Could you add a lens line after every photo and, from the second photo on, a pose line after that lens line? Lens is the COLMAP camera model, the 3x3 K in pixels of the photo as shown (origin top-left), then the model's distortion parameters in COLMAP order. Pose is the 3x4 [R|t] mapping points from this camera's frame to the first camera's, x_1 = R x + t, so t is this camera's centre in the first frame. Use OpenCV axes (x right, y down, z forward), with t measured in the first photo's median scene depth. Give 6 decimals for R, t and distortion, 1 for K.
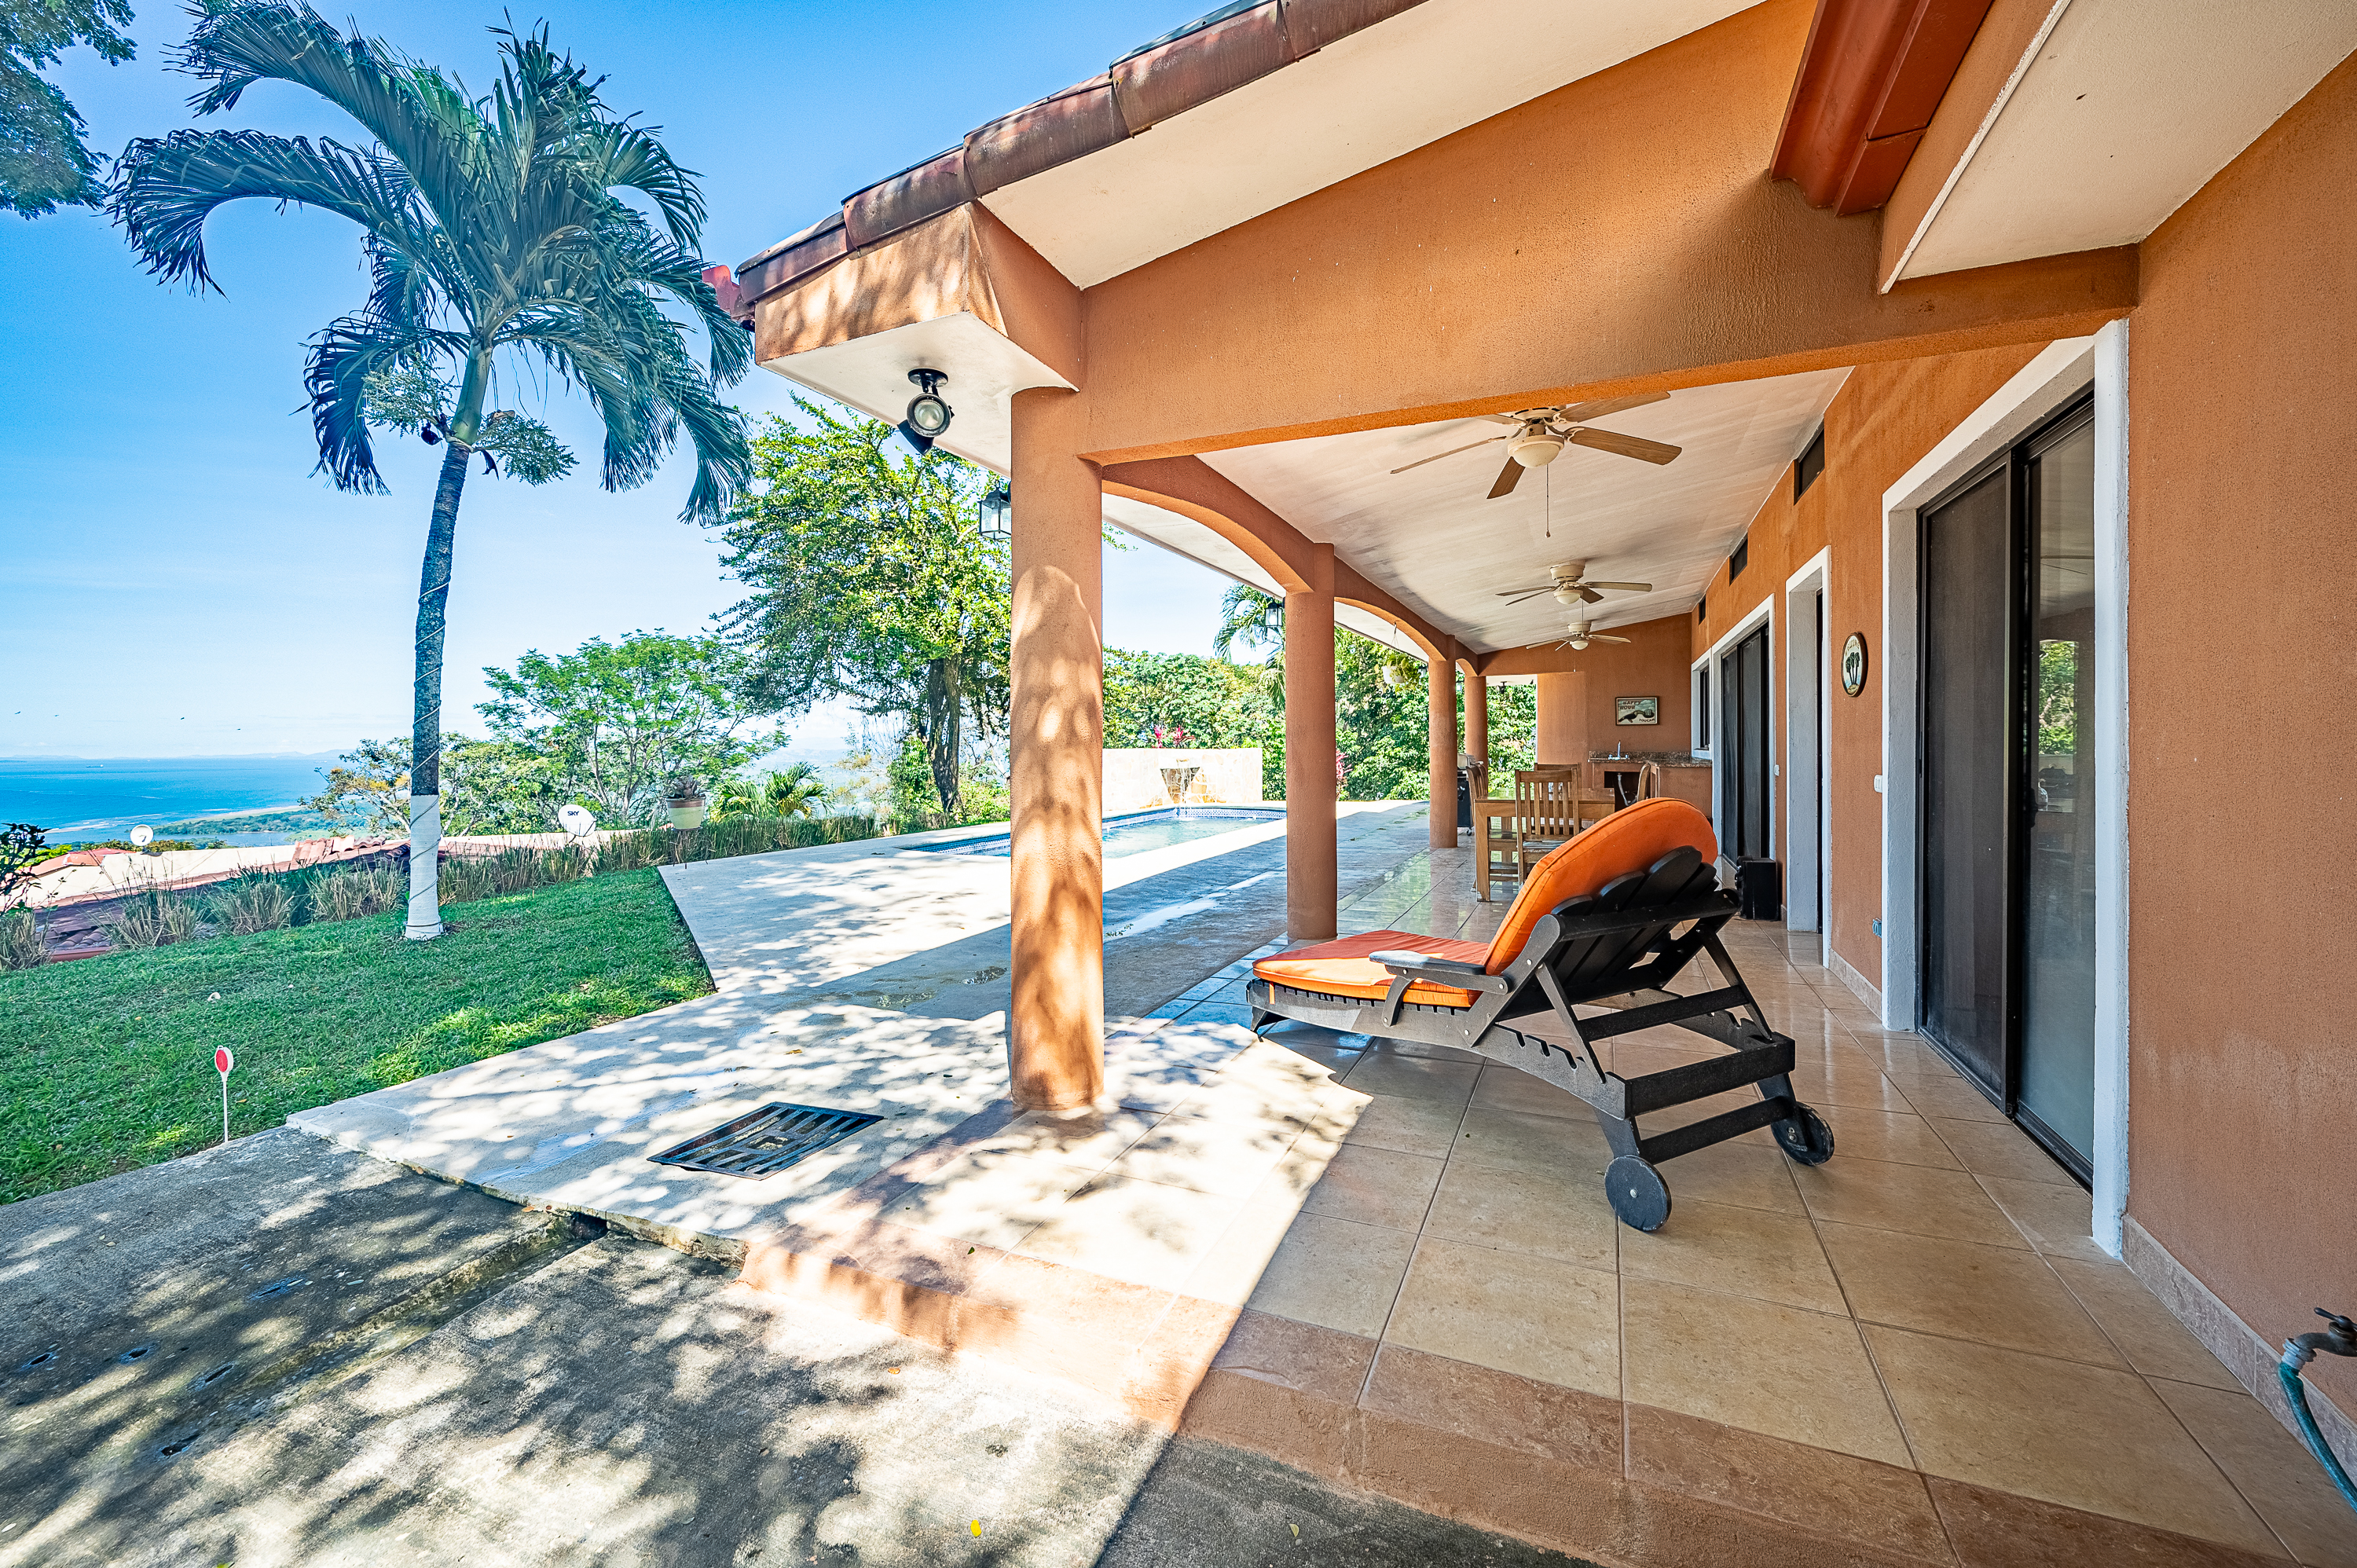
lens RADIAL K [[929.8, 0, 1173.8], [0, 929.8, 745.8], [0, 0, 1]] dist [-0.000249, -0.000385]
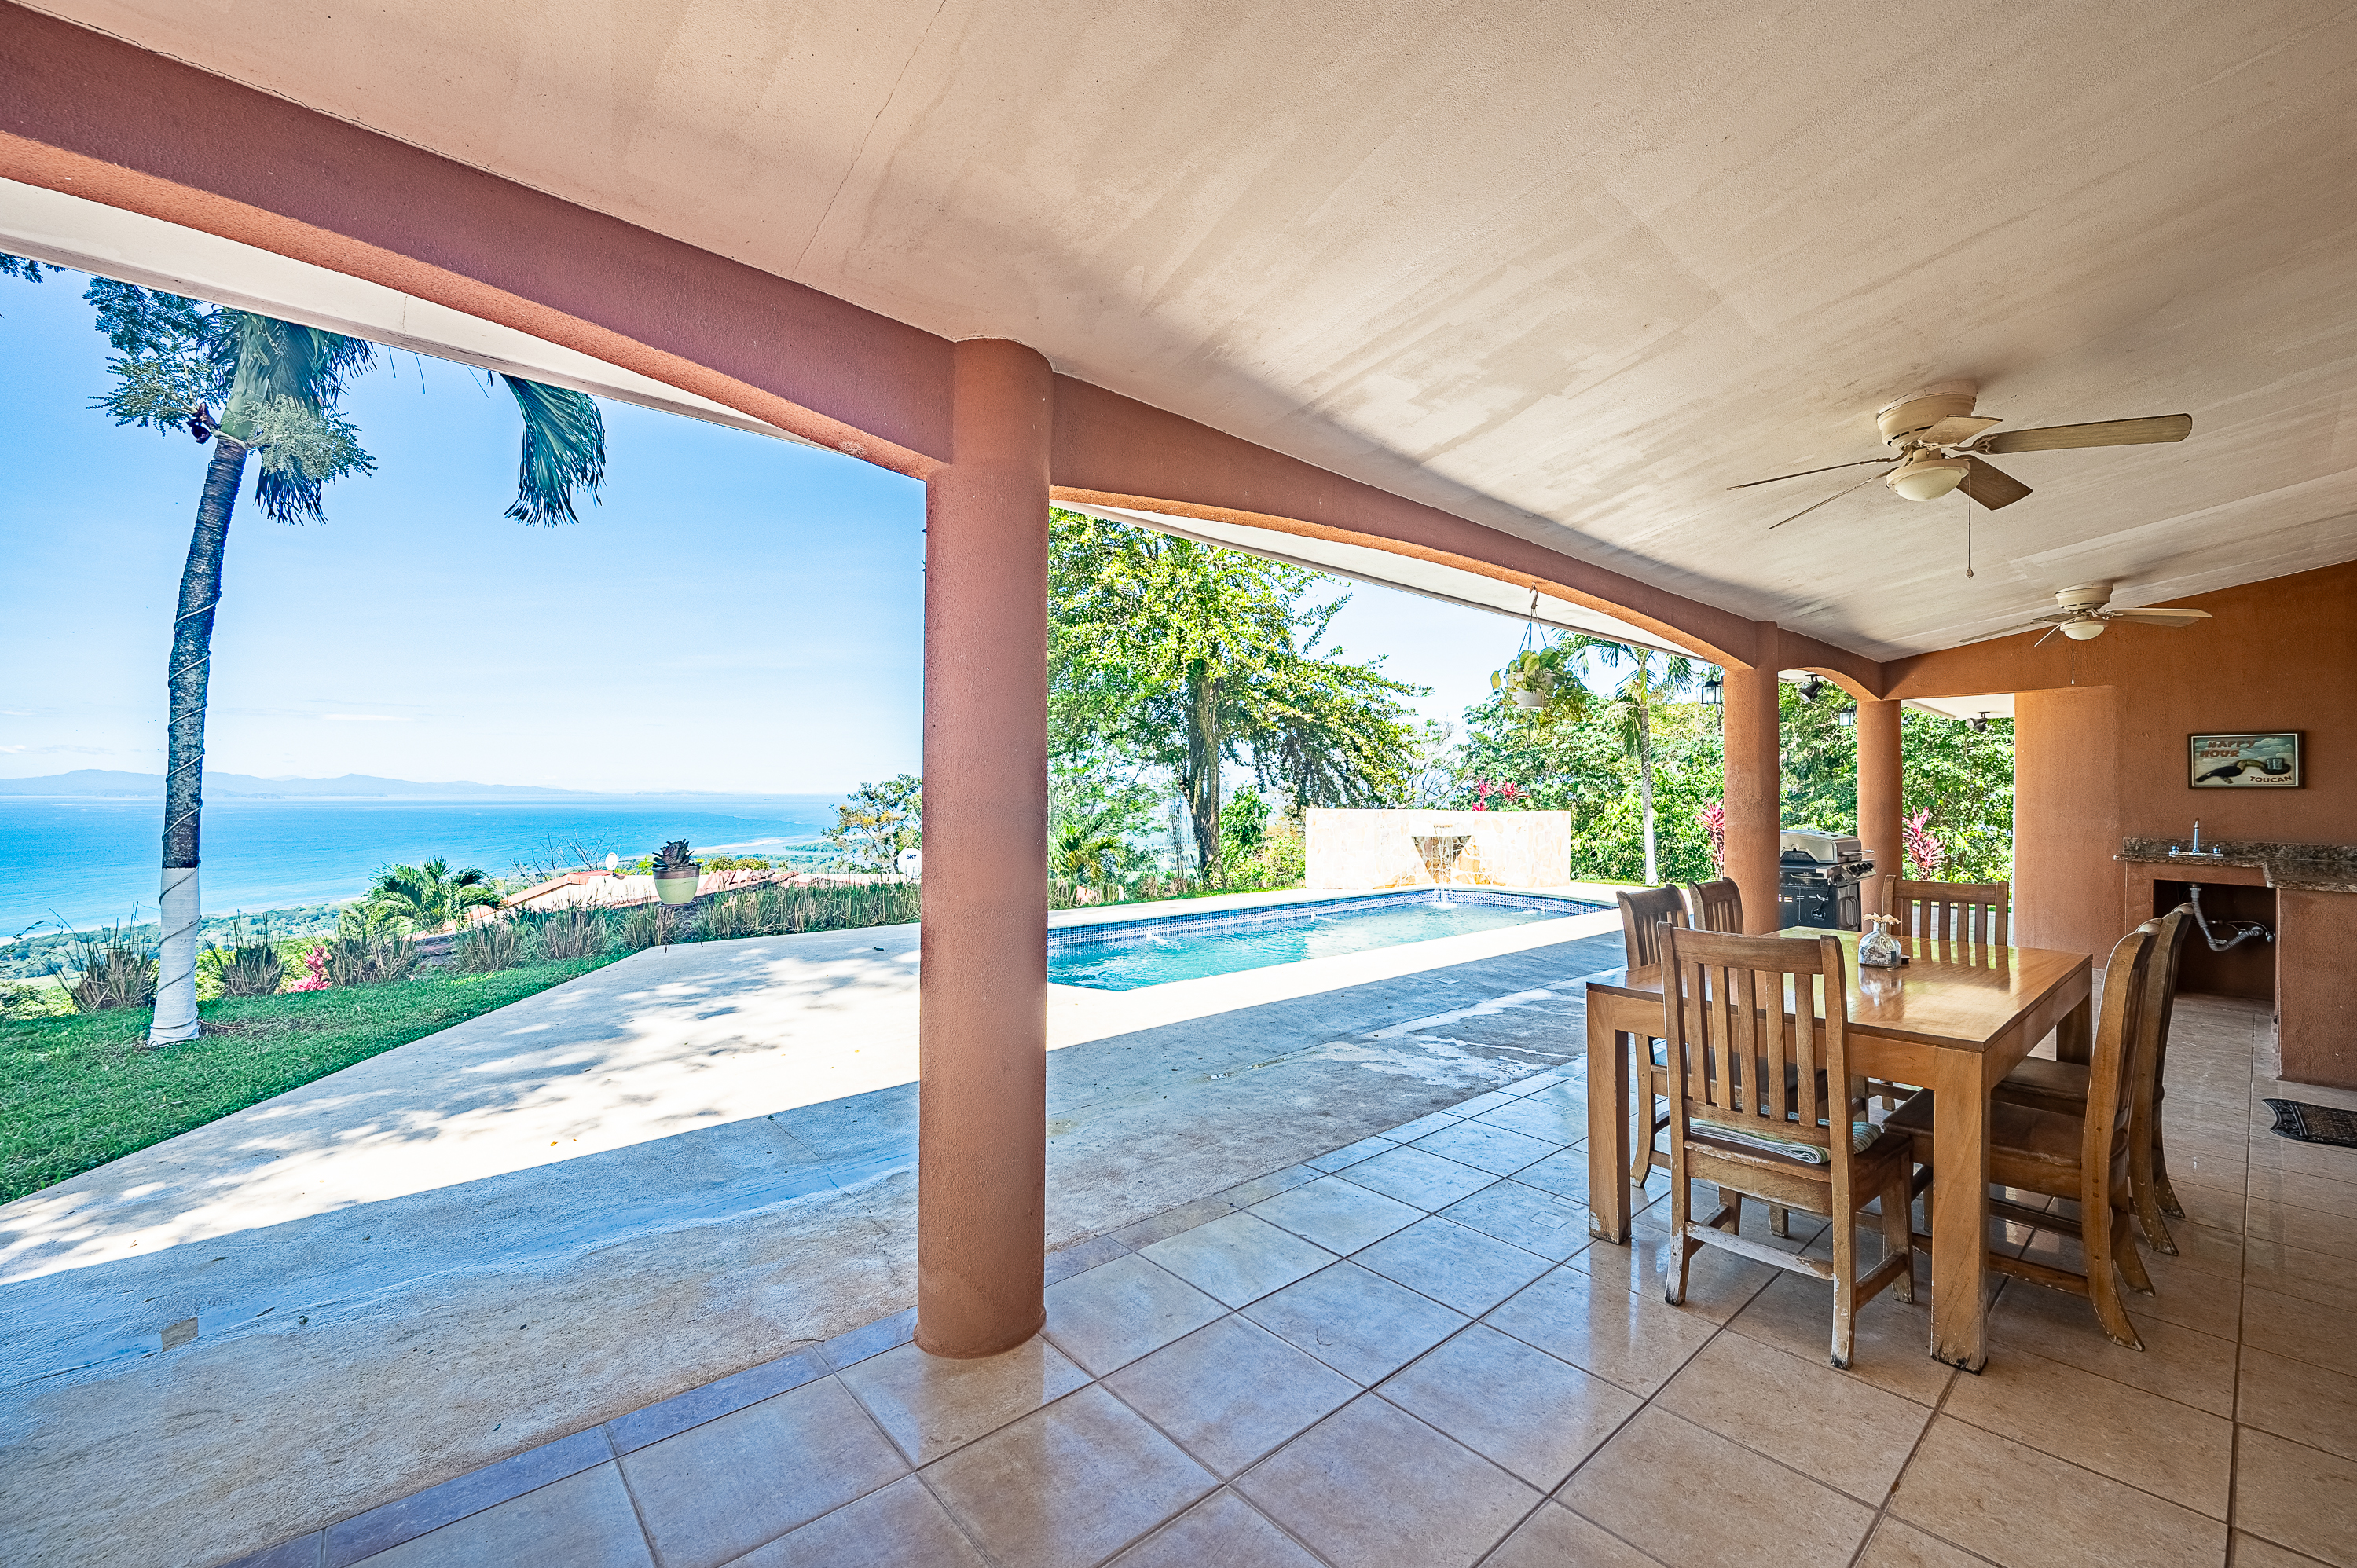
lens RADIAL K [[929.8, 0, 1224.9], [0, 929.8, 789.2], [0, 0, 1]] dist [-0.000249, -0.000385]
pose [[0.916724, 0.011368, -0.399360, 0.148093], [-0.012654, 0.999920, -0.000583, -0.011425], [0.399321, 0.005588, 0.916794, 0.247758]]
